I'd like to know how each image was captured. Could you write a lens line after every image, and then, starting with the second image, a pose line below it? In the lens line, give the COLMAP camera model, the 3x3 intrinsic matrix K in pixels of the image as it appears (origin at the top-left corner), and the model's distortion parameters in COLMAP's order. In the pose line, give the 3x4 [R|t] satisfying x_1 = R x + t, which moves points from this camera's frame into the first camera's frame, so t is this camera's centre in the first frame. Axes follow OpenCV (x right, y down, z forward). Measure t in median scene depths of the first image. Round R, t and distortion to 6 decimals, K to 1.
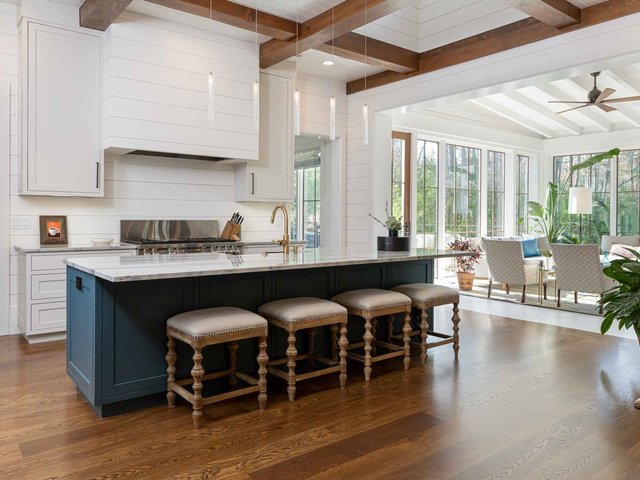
lens RADIAL K [[490.0, 0, 319.2], [0, 490.0, 219.3], [0, 0, 1]] dist [0.001332, 0.003293]
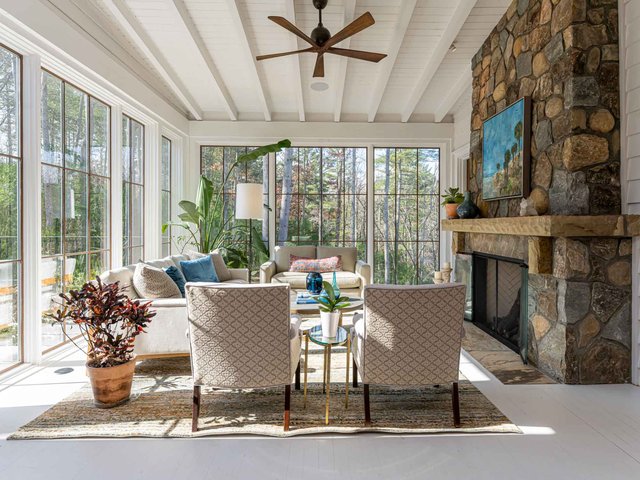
lens RADIAL K [[387.4, 0, 329.5], [0, 387.4, 228.8], [0, 0, 1]] dist [-0.004842, 0.000973]
pose [[0.597385, -0.015447, 0.801806, 0.151387], [0.005747, 0.999871, 0.014980, -0.005260], [-0.801934, -0.004341, 0.597397, 0.667389]]
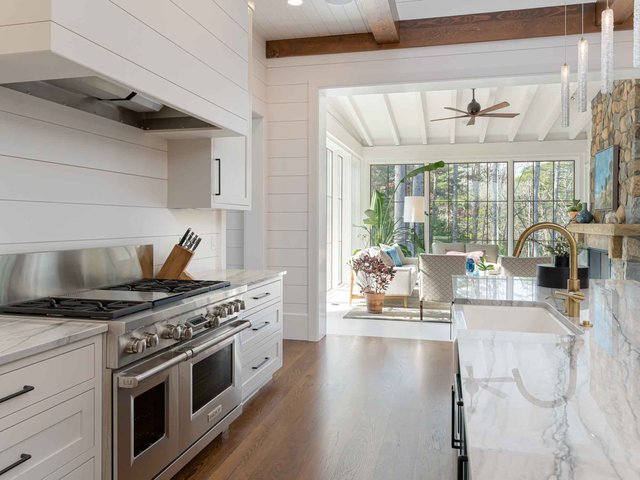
lens RADIAL K [[490.0, 0, 325.0], [0, 490.0, 224.3], [0, 0, 1]] dist [0.001332, 0.003293]
pose [[0.790943, -0.007434, 0.611845, -0.300384], [0.004985, 0.999971, 0.005706, -0.017032], [-0.611870, -0.001463, 0.790957, 0.373731]]
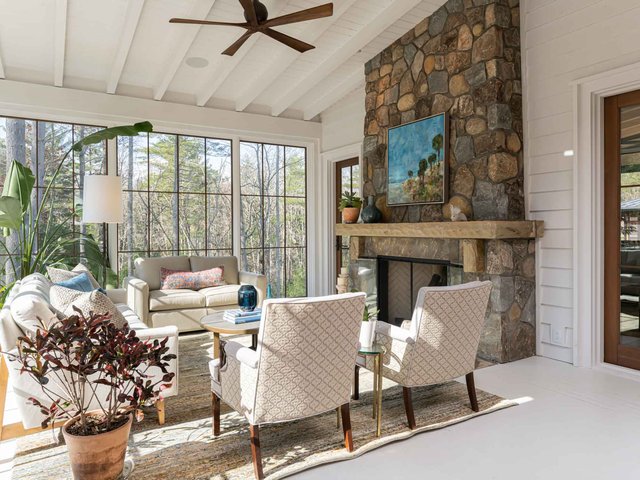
lens RADIAL K [[450.8, 0, 320.4], [0, 450.8, 235.1], [0, 0, 1]] dist [-0.006083, -0.001587]
pose [[0.128046, -0.021706, 0.991531, 0.054331], [0.008141, 0.999750, 0.020835, -0.007229], [-0.991735, 0.005404, 0.128191, 0.841395]]
